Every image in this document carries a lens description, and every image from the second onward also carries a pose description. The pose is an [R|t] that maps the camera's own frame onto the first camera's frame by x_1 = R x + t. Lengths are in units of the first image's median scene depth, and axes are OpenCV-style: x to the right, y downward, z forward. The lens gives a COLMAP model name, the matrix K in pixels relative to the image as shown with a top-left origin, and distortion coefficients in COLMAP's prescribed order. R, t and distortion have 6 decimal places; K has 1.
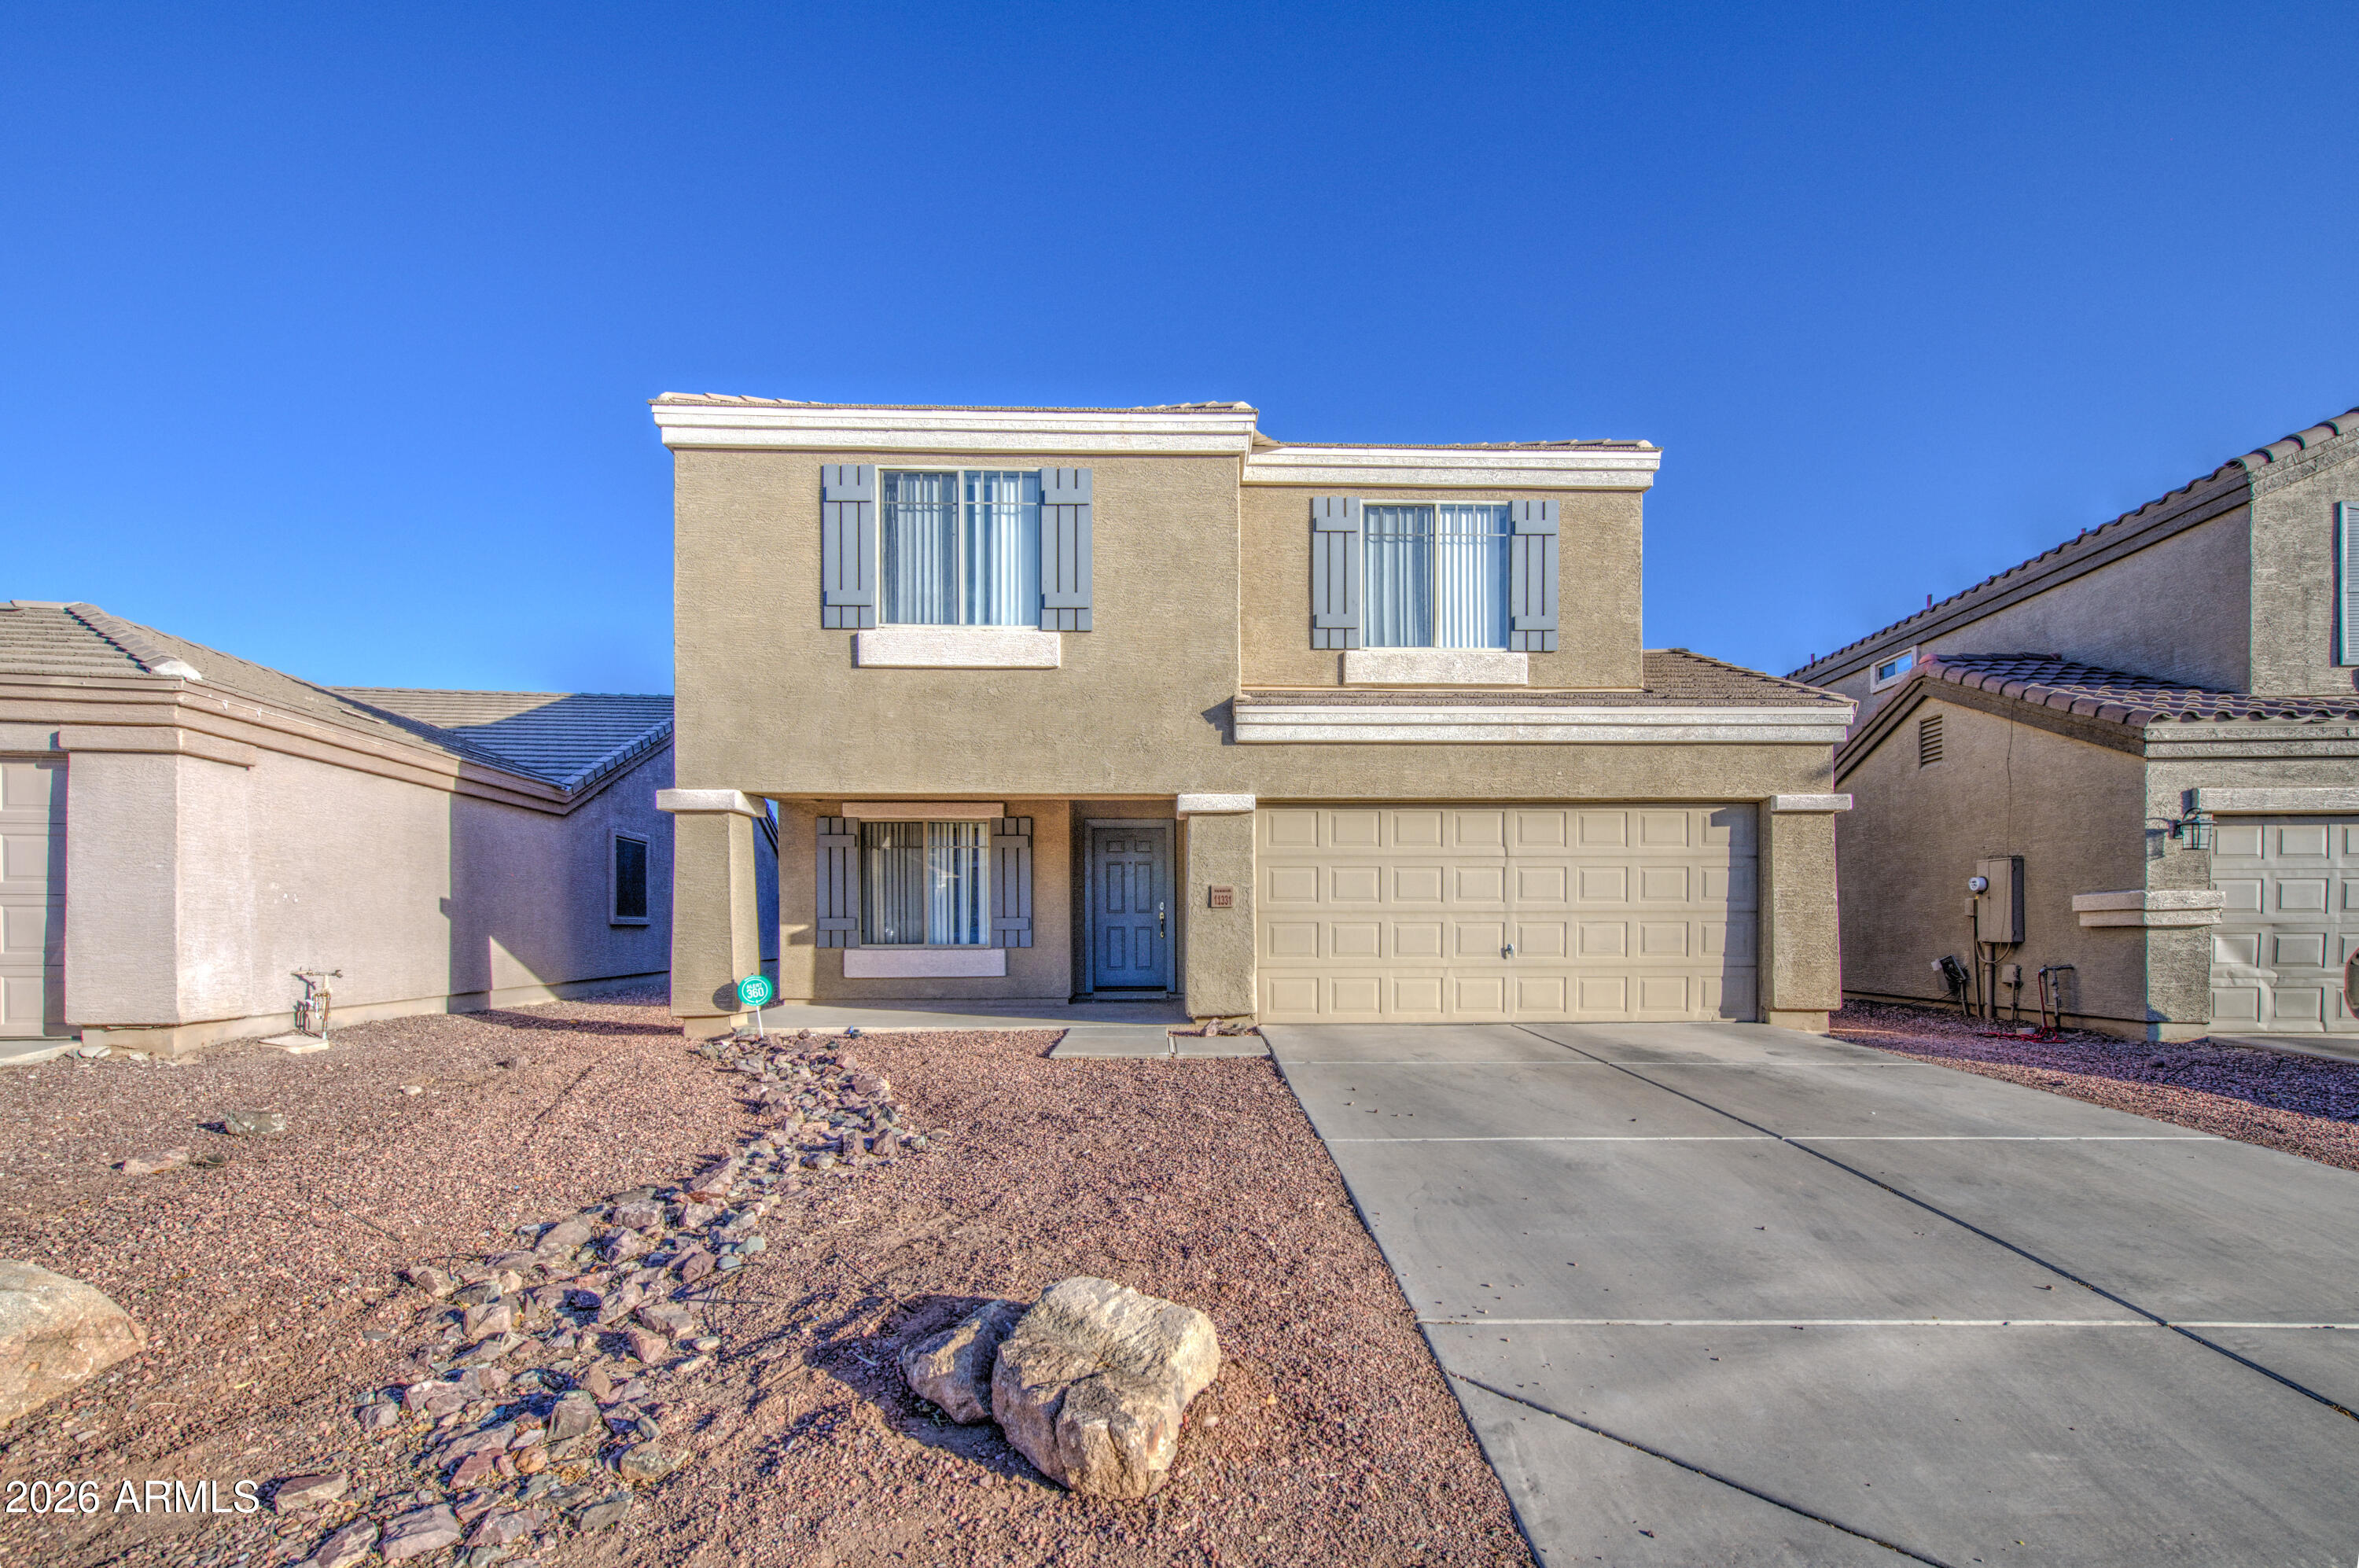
lens RADIAL K [[1023.6, 0, 1153.7], [0, 1023.6, 916.3], [0, 0, 1]] dist [0.002696, -0.003562]
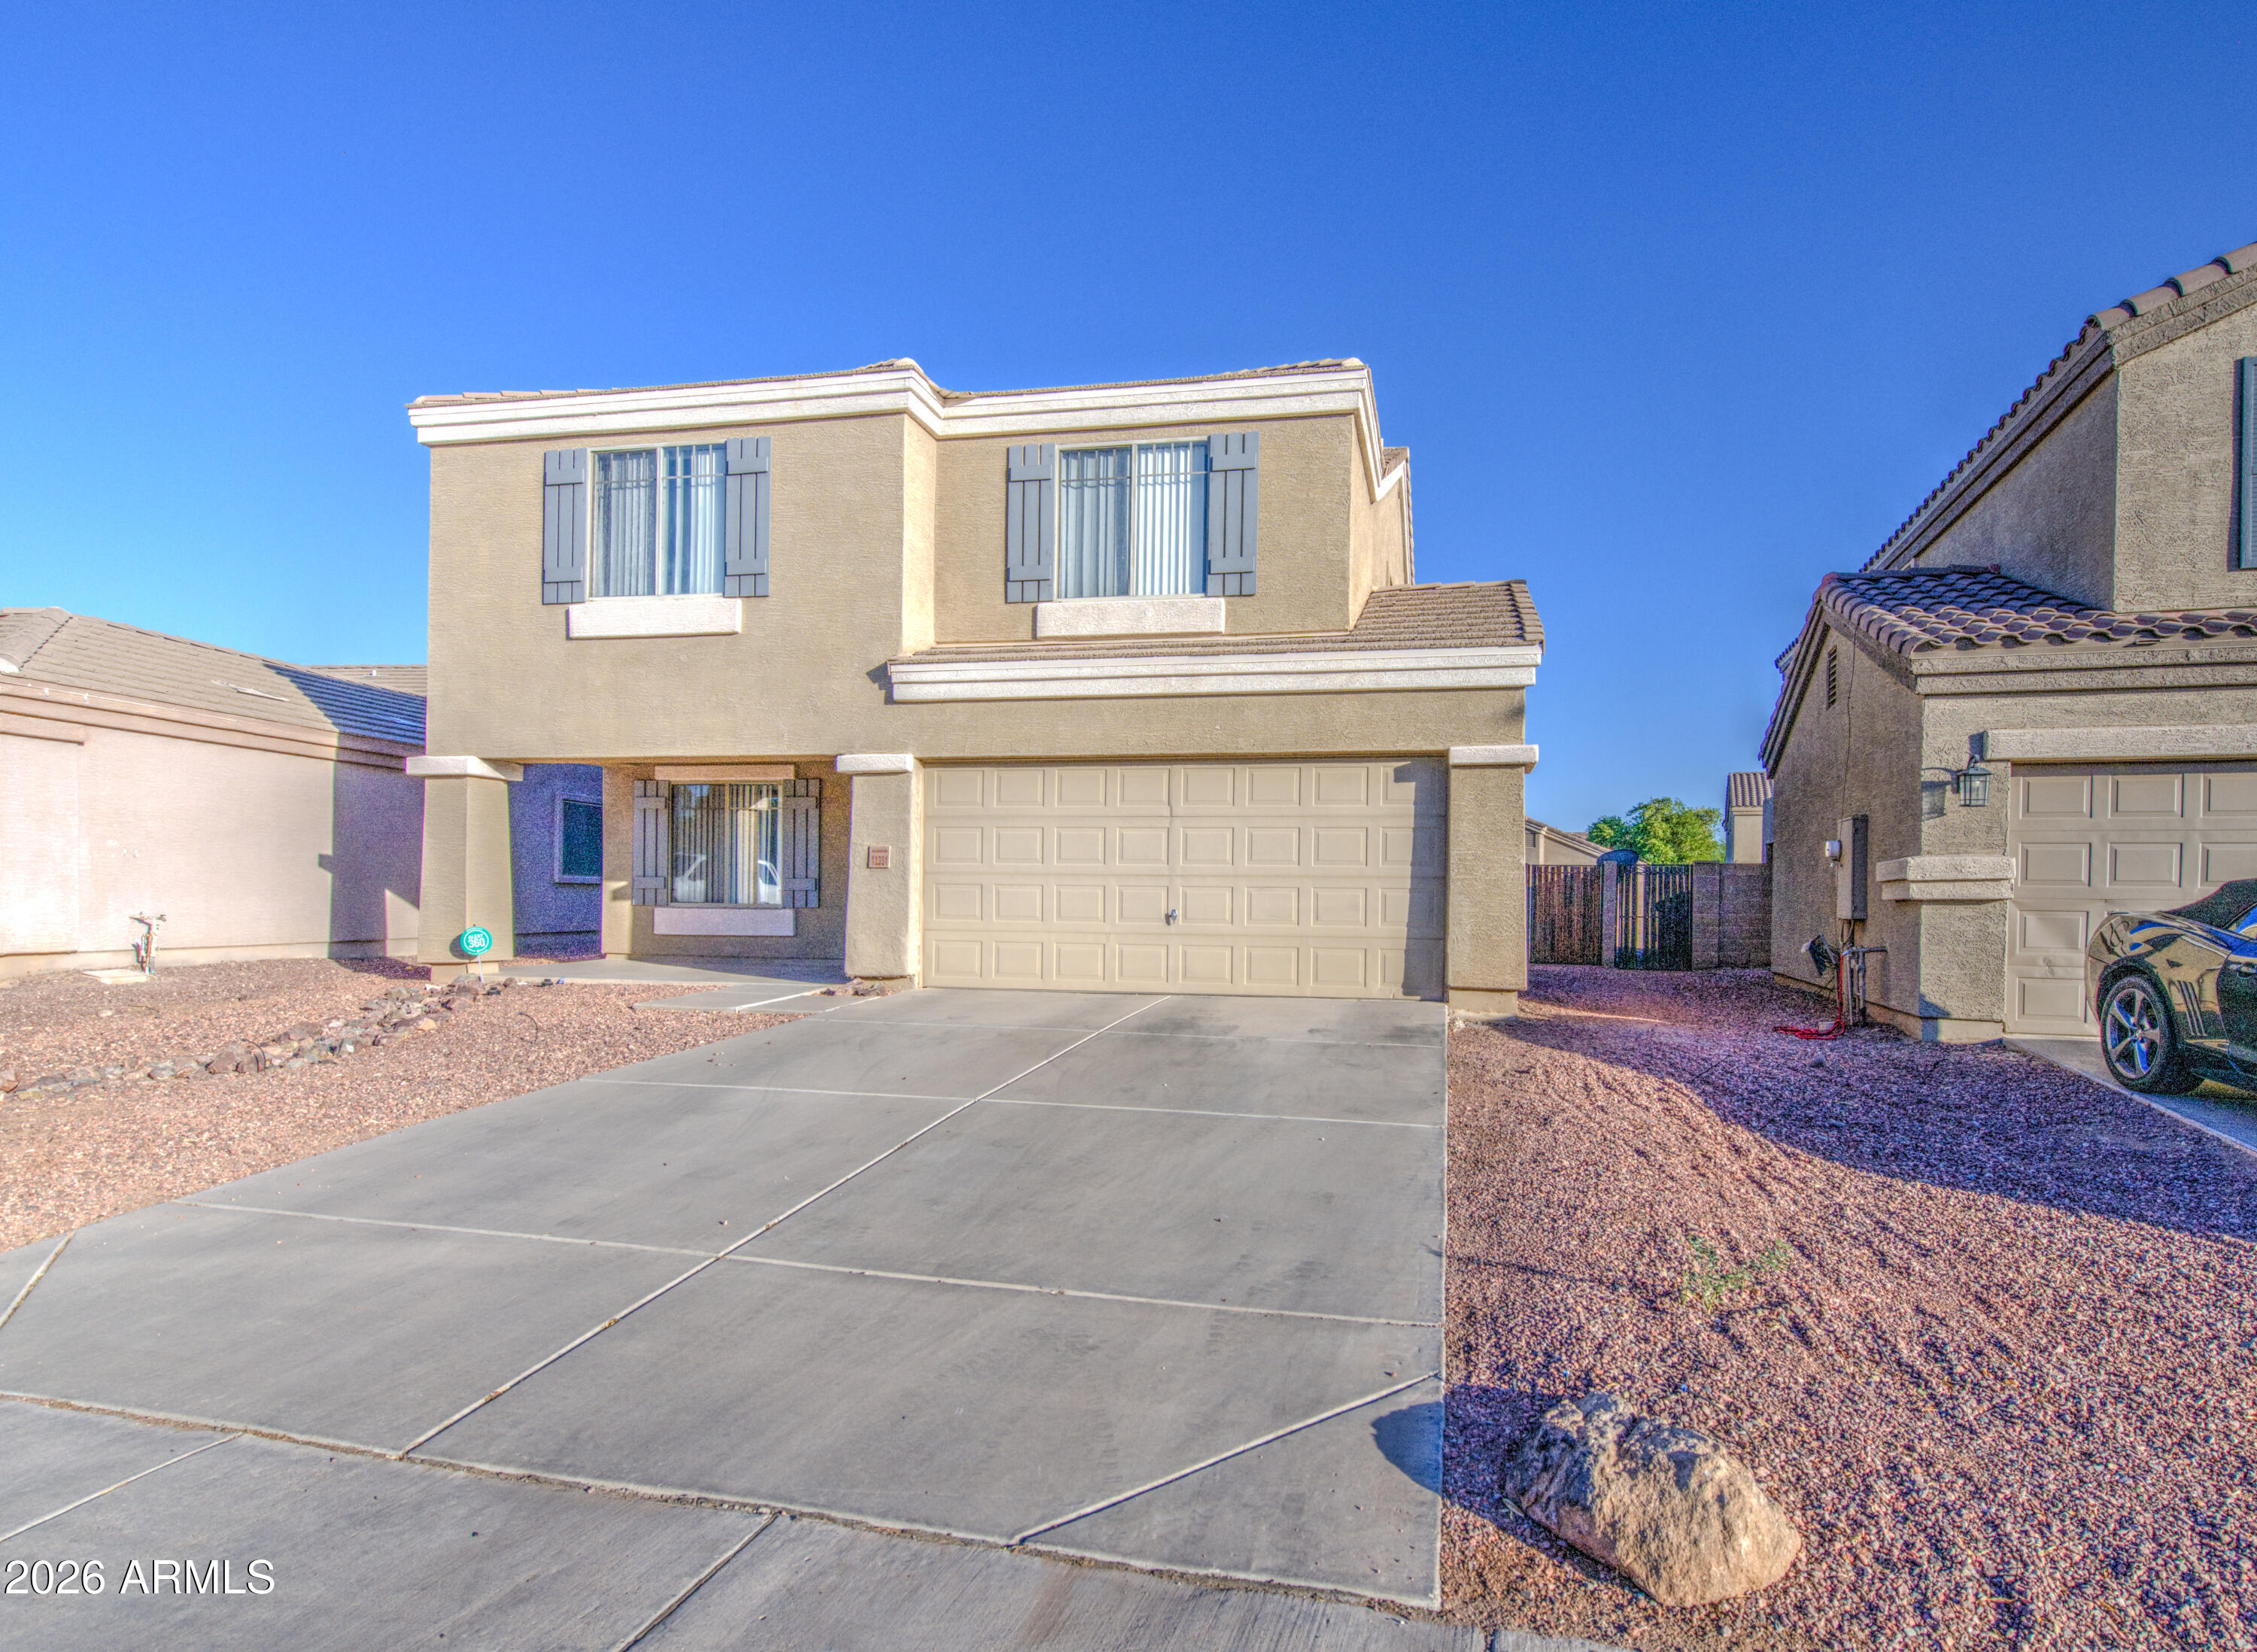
lens RADIAL K [[1133.1, 0, 1180.2], [0, 1133.1, 882.1], [0, 0, 1]] dist [0.000527, -0.002007]
pose [[0.976995, 0.010782, -0.212990, 0.578044], [-0.011412, 0.999933, -0.001728, 0.003596], [0.212957, 0.004119, 0.977053, -0.013707]]
